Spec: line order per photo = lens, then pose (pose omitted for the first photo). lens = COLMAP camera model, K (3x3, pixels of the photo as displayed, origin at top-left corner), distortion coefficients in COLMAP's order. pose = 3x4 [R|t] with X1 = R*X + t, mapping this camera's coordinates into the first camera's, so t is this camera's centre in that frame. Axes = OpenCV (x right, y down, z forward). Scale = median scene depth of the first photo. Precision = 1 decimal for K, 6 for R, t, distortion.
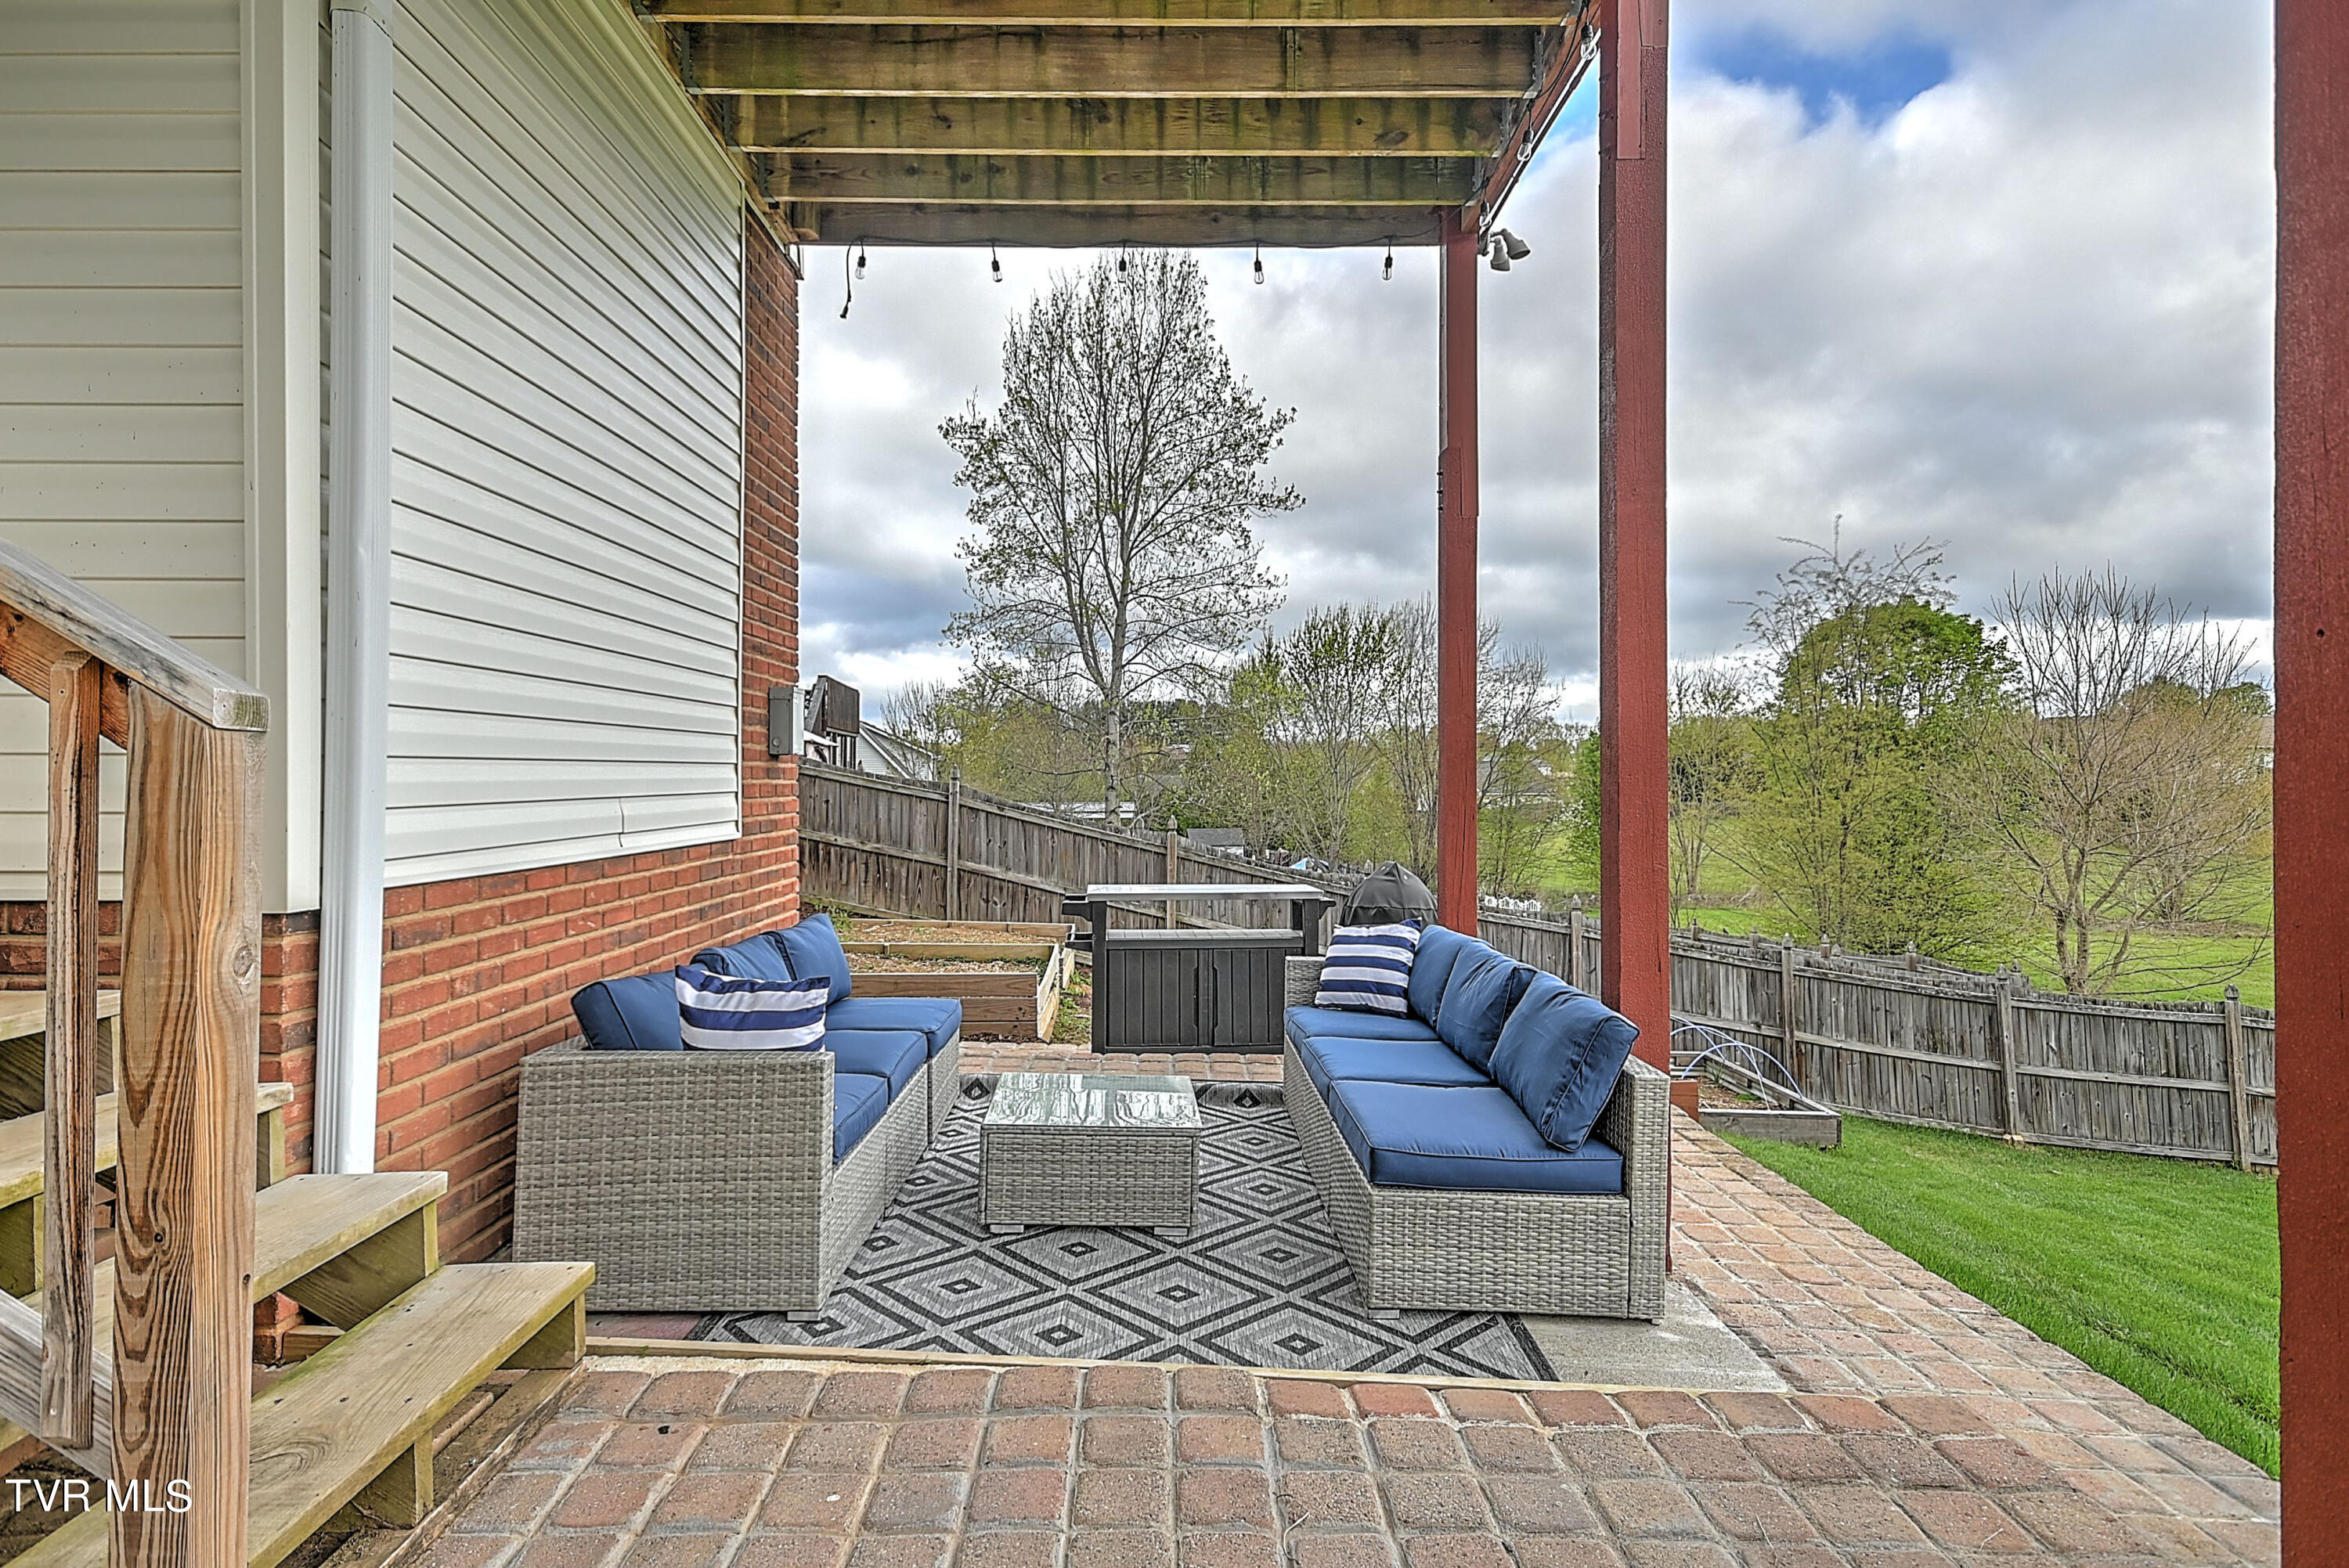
lens RADIAL K [[1240.6, 0, 1173.3], [0, 1240.6, 768.9], [0, 0, 1]] dist [0.015664, 0.001865]
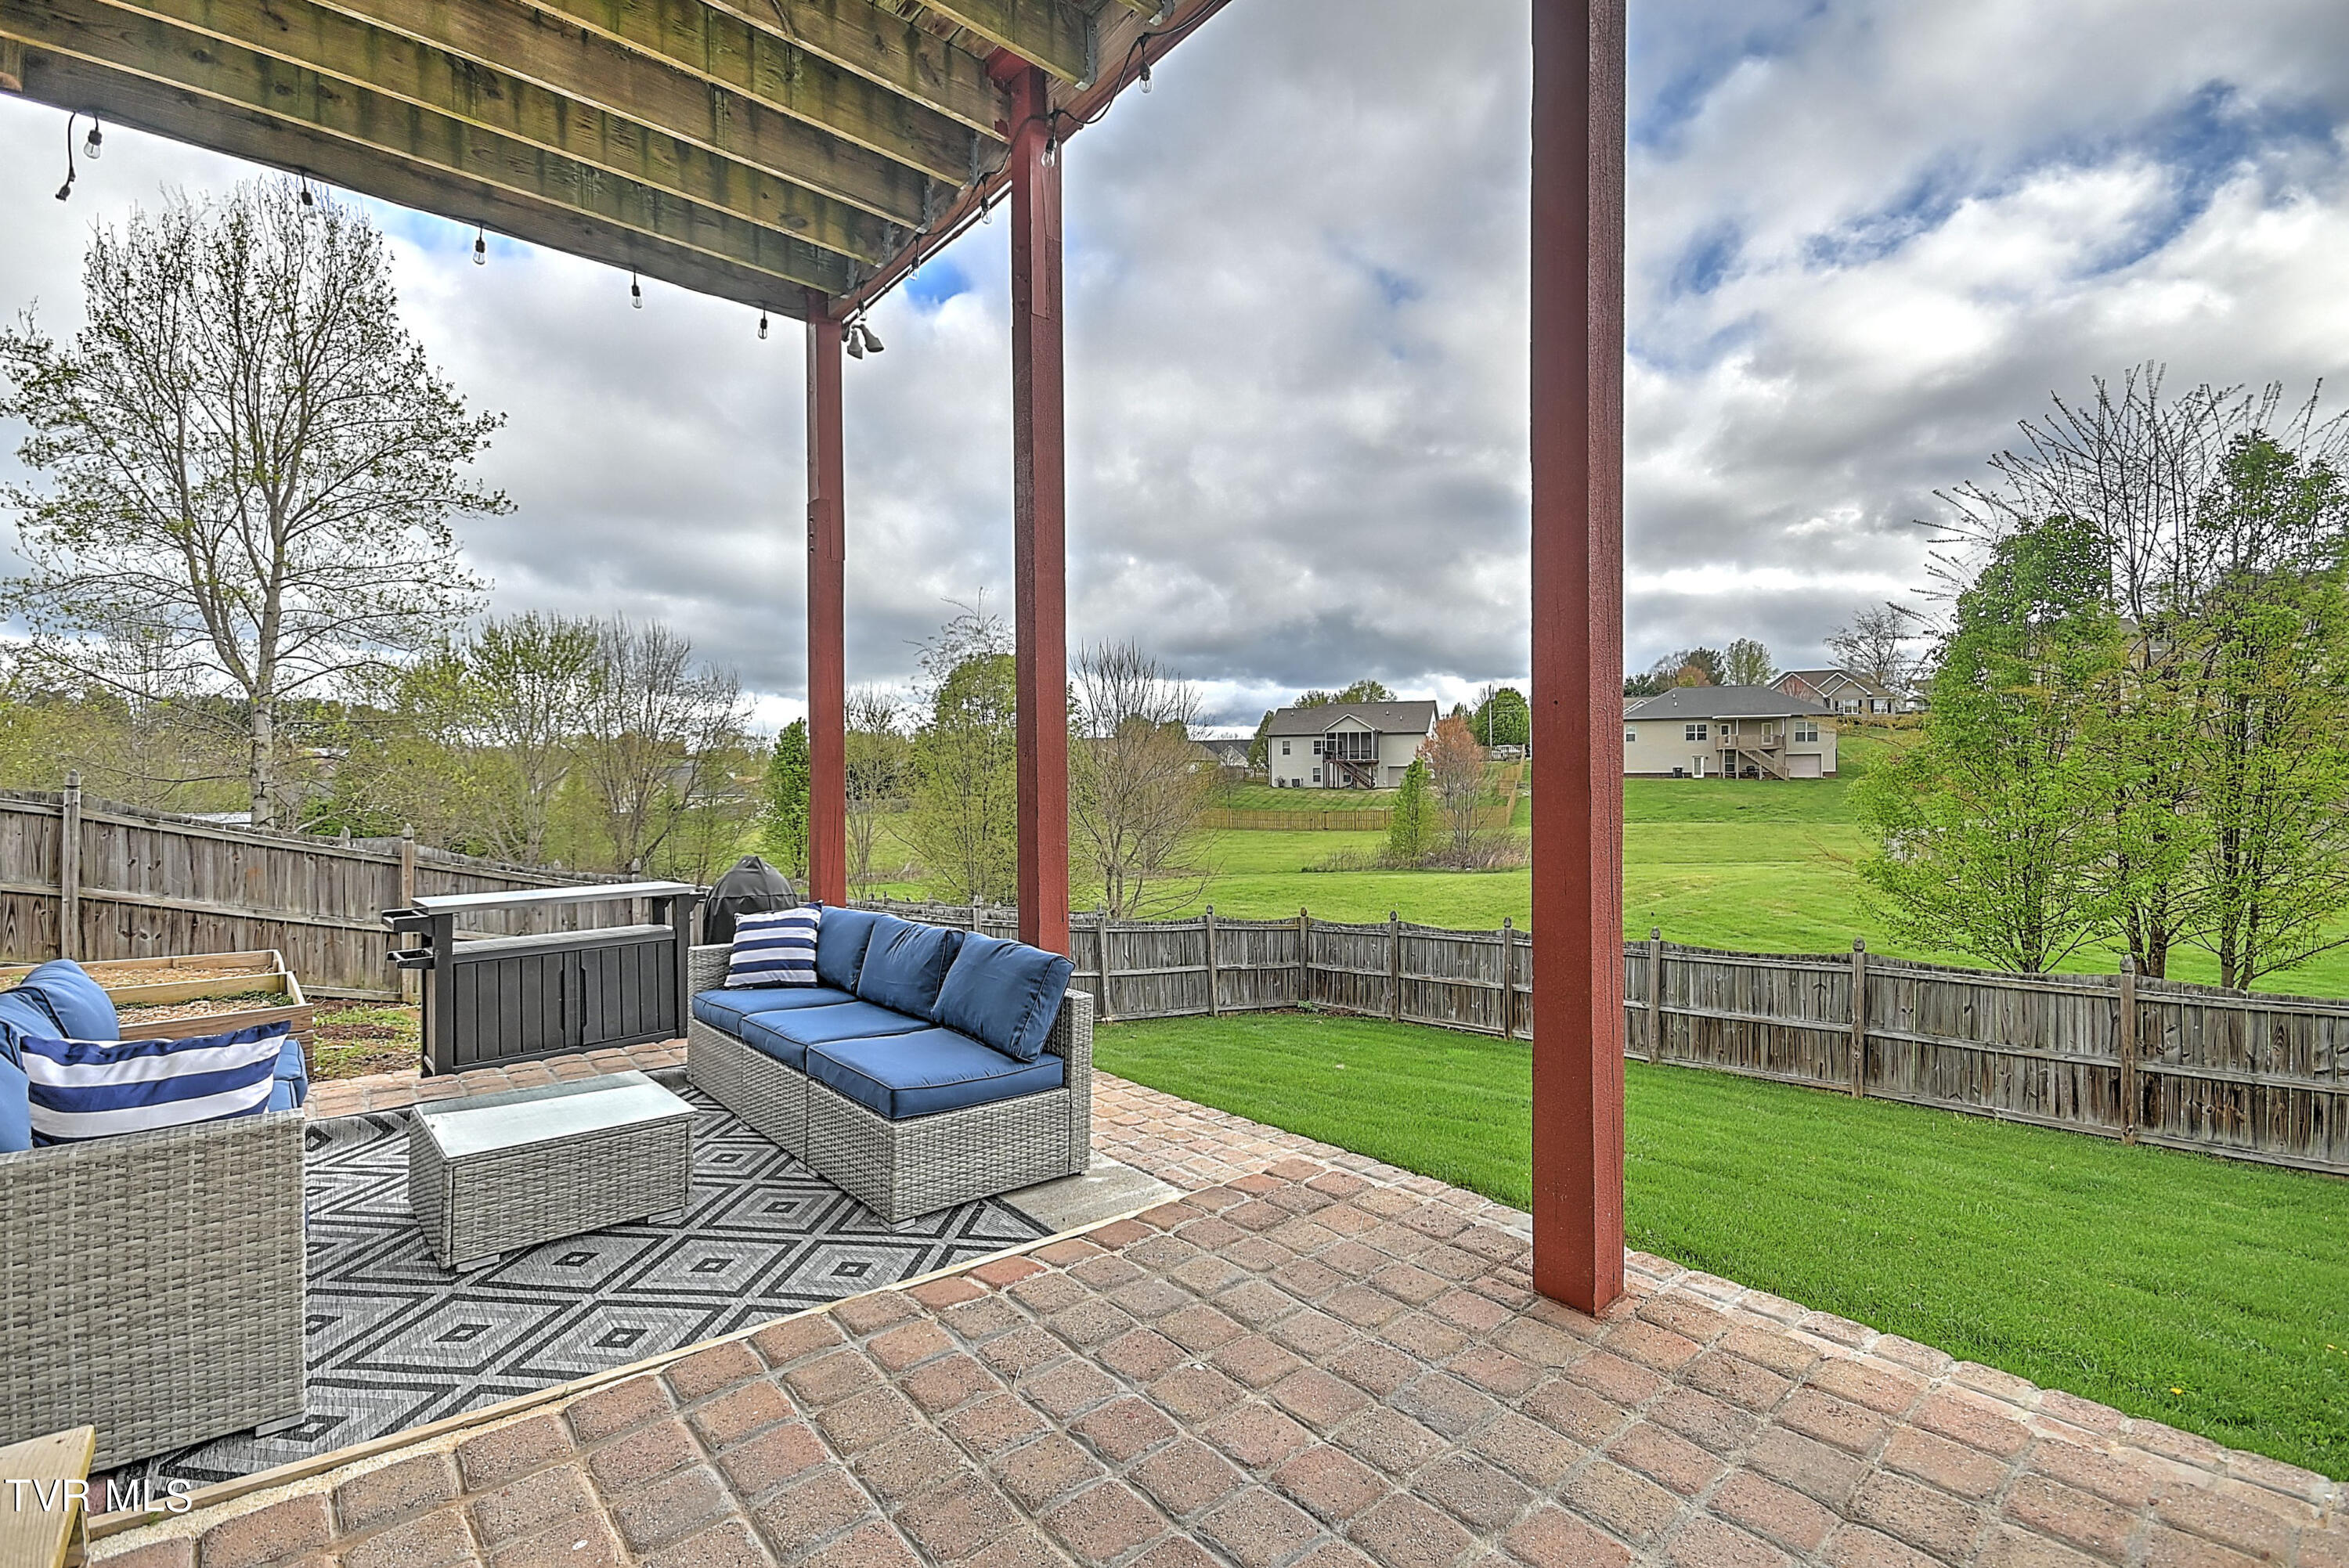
lens RADIAL K [[1030.1, 0, 1174.5], [0, 1030.1, 784.0], [0, 0, 1]] dist [0.026622, -0.014673]
pose [[0.753206, -0.008612, 0.657729, -0.168283], [0.002123, 0.999941, 0.010661, 0.000568], [-0.657781, -0.006634, 0.753180, 0.043452]]
